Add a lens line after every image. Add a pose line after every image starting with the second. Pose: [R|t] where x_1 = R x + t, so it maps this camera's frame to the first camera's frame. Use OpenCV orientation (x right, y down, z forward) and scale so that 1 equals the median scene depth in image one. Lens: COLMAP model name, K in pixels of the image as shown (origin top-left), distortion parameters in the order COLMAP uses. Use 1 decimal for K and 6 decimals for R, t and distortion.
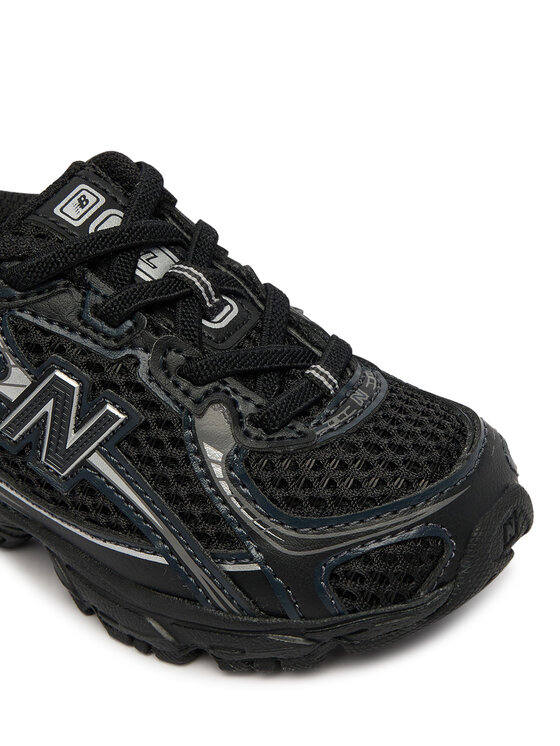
lens RADIAL K [[1392.4, 0, 282.8], [0, 1392.4, 371.9], [0, 0, 1]] dist [0.076196, 0.000000]
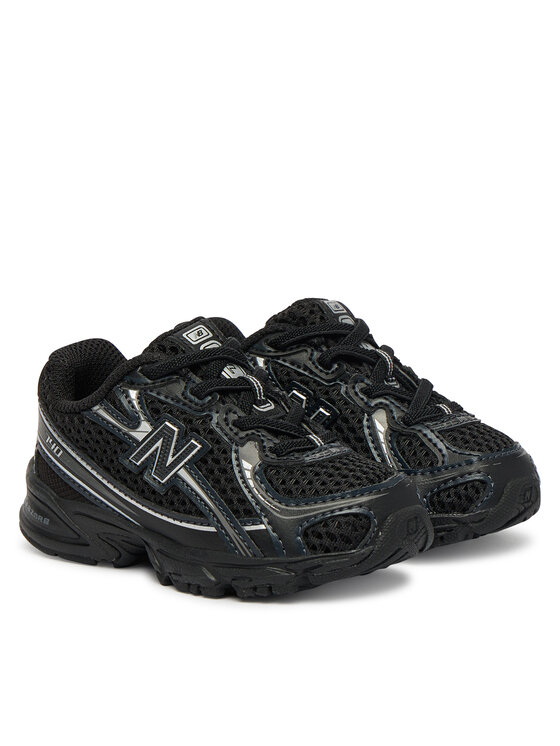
lens RADIAL K [[2191.7, 0, 281.0], [0, 2191.7, 372.3], [0, 0, 1]] dist [0.915907, 0.000000]
pose [[0.987339, 0.056522, -0.148216, 0.395144], [-0.105168, 0.932739, -0.344874, 0.894525], [0.118753, 0.356095, 0.926873, -1.607633]]
